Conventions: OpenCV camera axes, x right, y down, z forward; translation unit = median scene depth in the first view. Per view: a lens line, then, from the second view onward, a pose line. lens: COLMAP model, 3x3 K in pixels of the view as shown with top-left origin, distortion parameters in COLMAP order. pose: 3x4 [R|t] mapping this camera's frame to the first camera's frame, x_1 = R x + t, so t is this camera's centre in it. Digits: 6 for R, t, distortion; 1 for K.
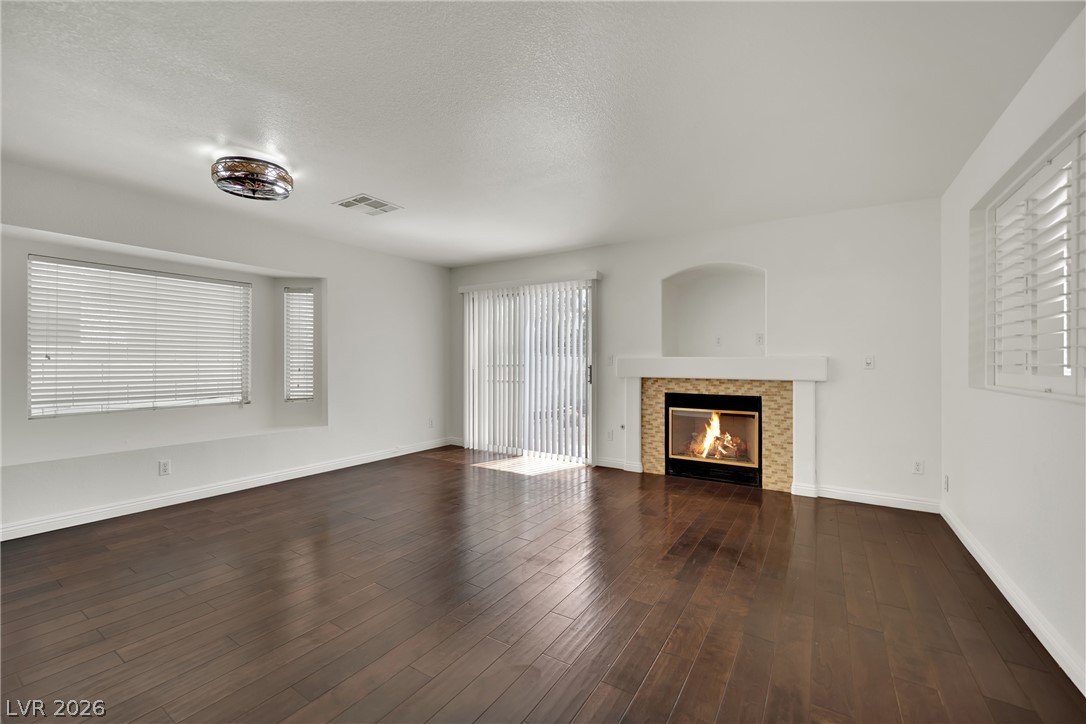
lens RADIAL K [[446.4, 0, 536.8], [0, 446.4, 363.7], [0, 0, 1]] dist [-0.014816, -0.000669]
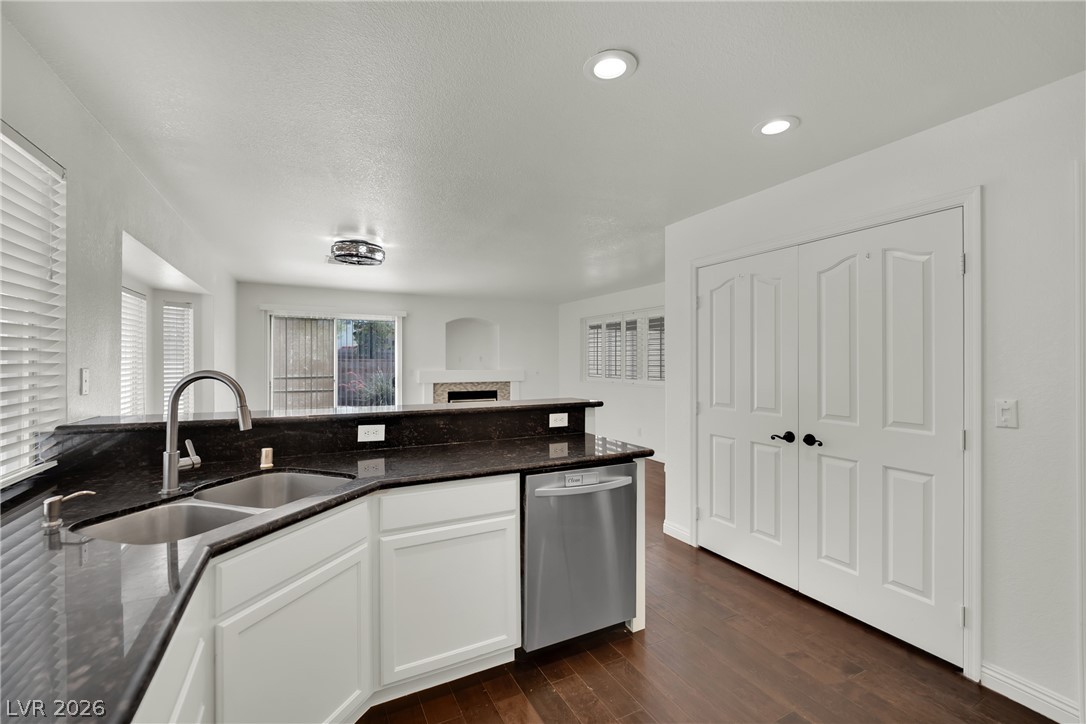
lens RADIAL K [[446.4, 0, 549.3], [0, 446.4, 357.5], [0, 0, 1]] dist [-0.014816, -0.000669]
pose [[0.490870, 0.006493, 0.871209, -0.969943], [-0.001684, 0.999977, -0.006504, -0.051935], [-0.871231, 0.001725, 0.490870, -0.140174]]
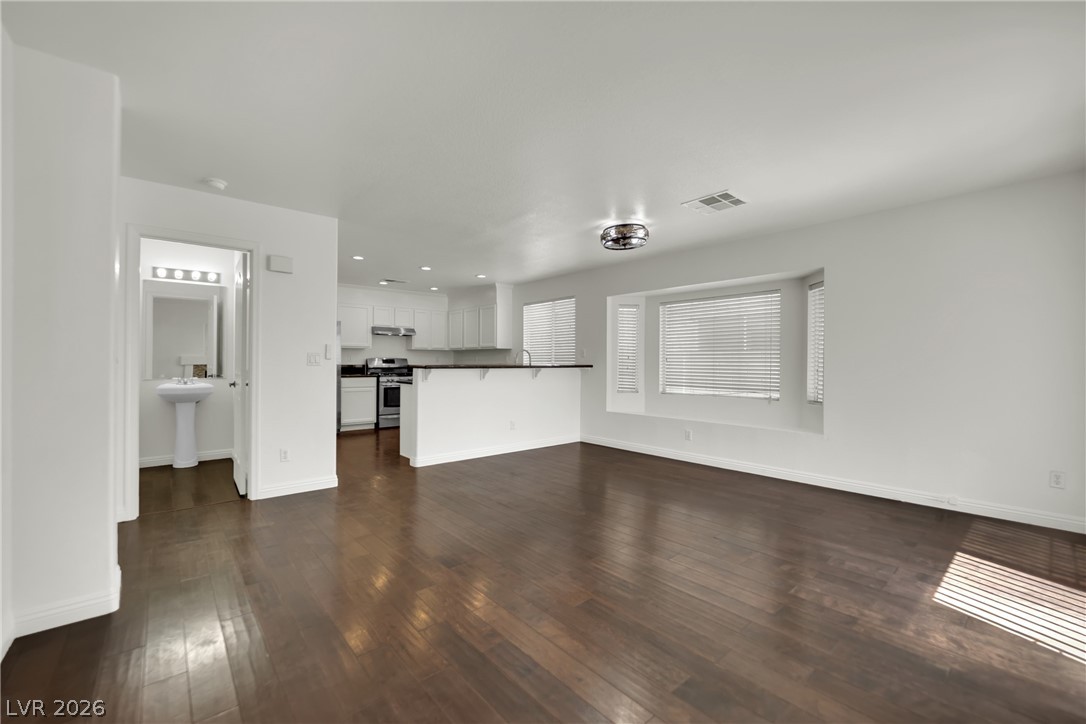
lens RADIAL K [[446.4, 0, 538.5], [0, 446.4, 362.0], [0, 0, 1]] dist [-0.014816, -0.000669]
pose [[-0.277851, -0.002610, -0.960621, 0.548531], [-0.005080, 0.999986, -0.001247, -0.000078], [0.960611, 0.004534, -0.277860, 0.729258]]
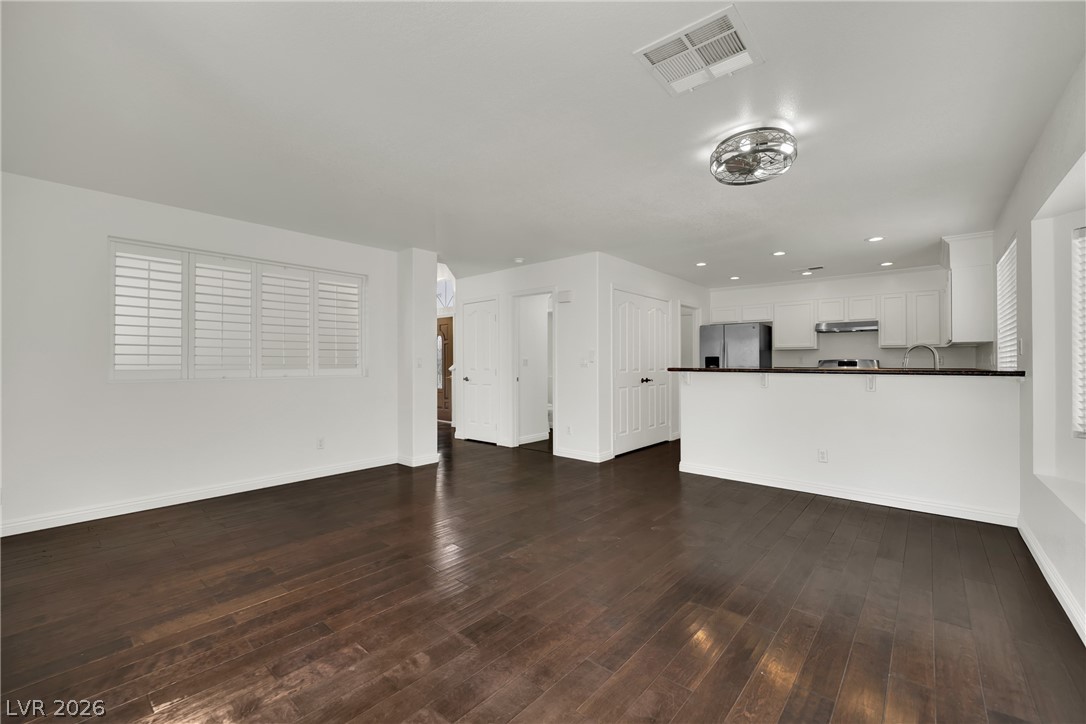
lens RADIAL K [[446.4, 0, 542.0], [0, 446.4, 353.2], [0, 0, 1]] dist [-0.014816, -0.000669]
pose [[-0.991270, 0.000536, 0.131847, -0.212763], [-0.002444, 0.999745, -0.022435, -0.001659], [-0.131826, -0.022561, -0.991016, 1.238075]]
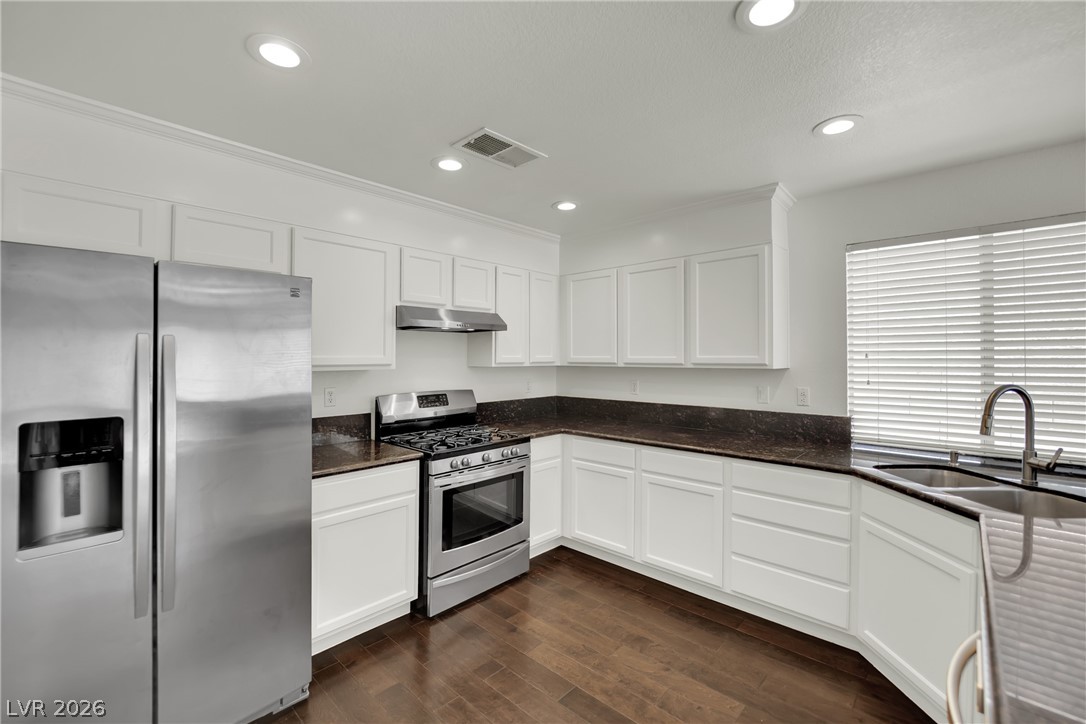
lens RADIAL K [[446.4, 0, 532.9], [0, 446.4, 346.9], [0, 0, 1]] dist [-0.014816, -0.000669]
pose [[-0.161993, -0.021406, -0.986560, -0.378422], [0.000590, 0.999762, -0.021790, -0.069392], [0.986792, -0.004112, -0.161942, -0.101906]]
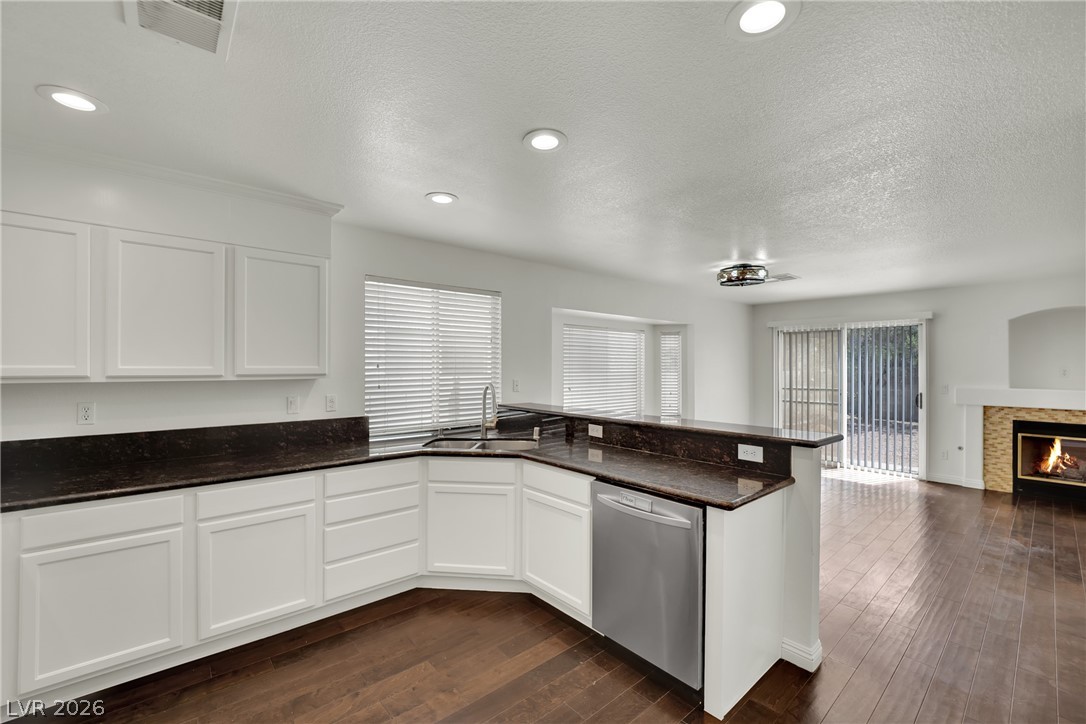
lens RADIAL K [[446.4, 0, 539.5], [0, 446.4, 363.0], [0, 0, 1]] dist [-0.014816, -0.000669]
pose [[0.960618, -0.000649, -0.277870, -0.556499], [-0.001257, 0.999977, -0.006682, -0.070731], [0.277868, 0.006768, 0.960595, -0.400764]]
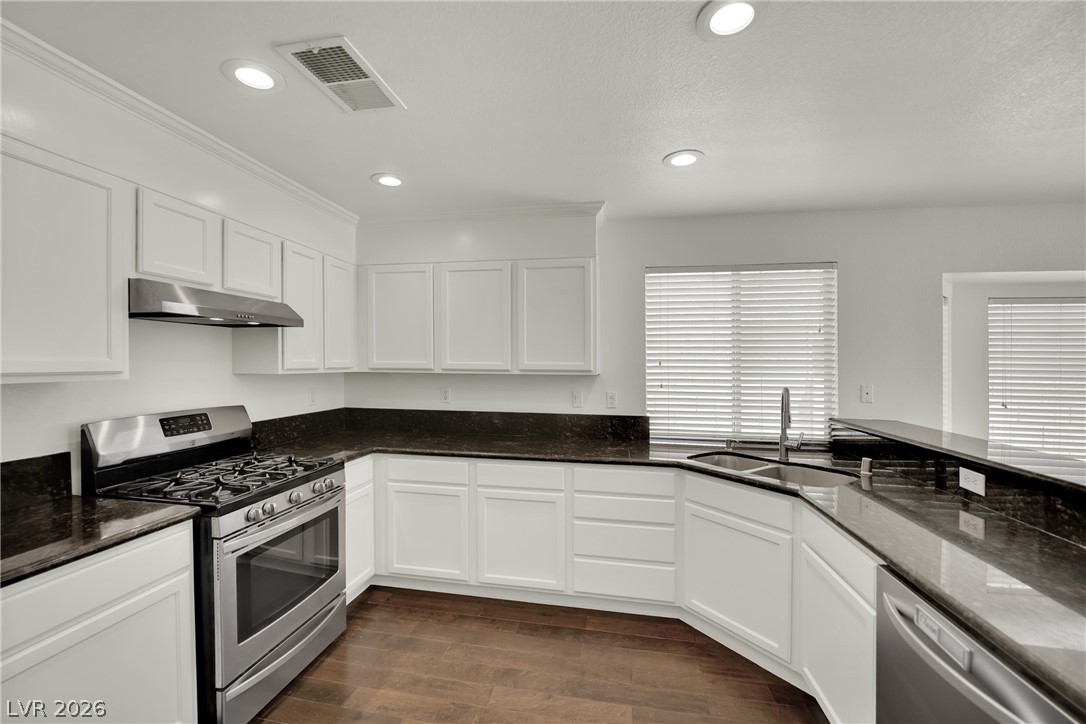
lens RADIAL K [[446.4, 0, 536.2], [0, 446.4, 362.4], [0, 0, 1]] dist [-0.014816, -0.000669]
pose [[0.392690, 0.003847, -0.919663, -0.462366], [-0.009592, 0.999954, 0.000087, -0.070224], [0.919621, 0.008787, 0.392709, -0.211959]]
